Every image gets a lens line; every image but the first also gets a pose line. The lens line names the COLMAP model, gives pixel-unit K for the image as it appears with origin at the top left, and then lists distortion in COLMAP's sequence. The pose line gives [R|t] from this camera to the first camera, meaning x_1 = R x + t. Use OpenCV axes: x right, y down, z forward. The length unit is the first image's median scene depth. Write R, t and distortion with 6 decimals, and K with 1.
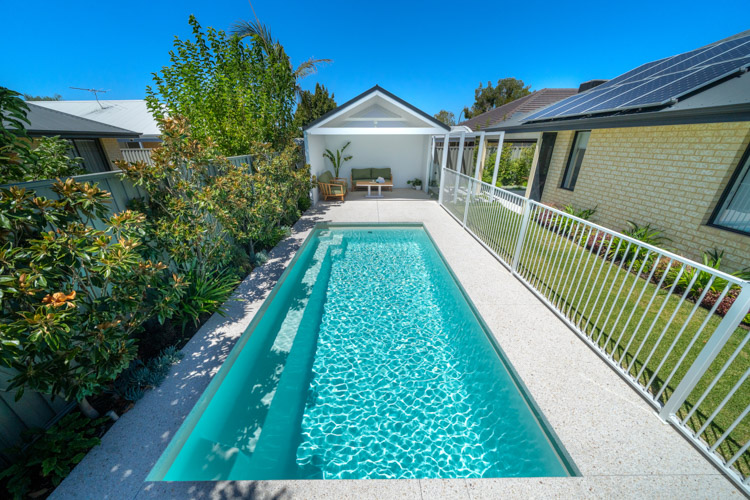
lens RADIAL K [[298.0, 0, 369.4], [0, 298.0, 249.5], [0, 0, 1]] dist [-0.003650, -0.000296]
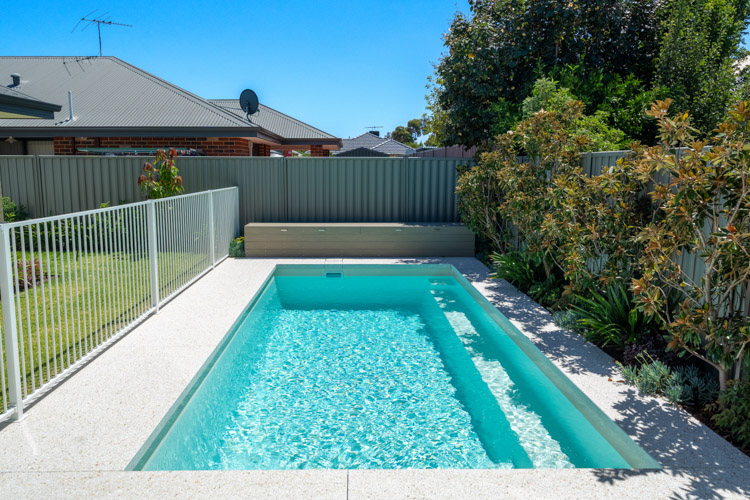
lens RADIAL K [[543.5, 0, 361.3], [0, 543.5, 242.2], [0, 0, 1]] dist [0.004340, -0.004016]
pose [[-0.999939, 0.009443, 0.005663, 0.021428], [0.010981, 0.893330, 0.449266, -0.438783], [-0.000816, 0.449301, -0.893380, 1.407628]]
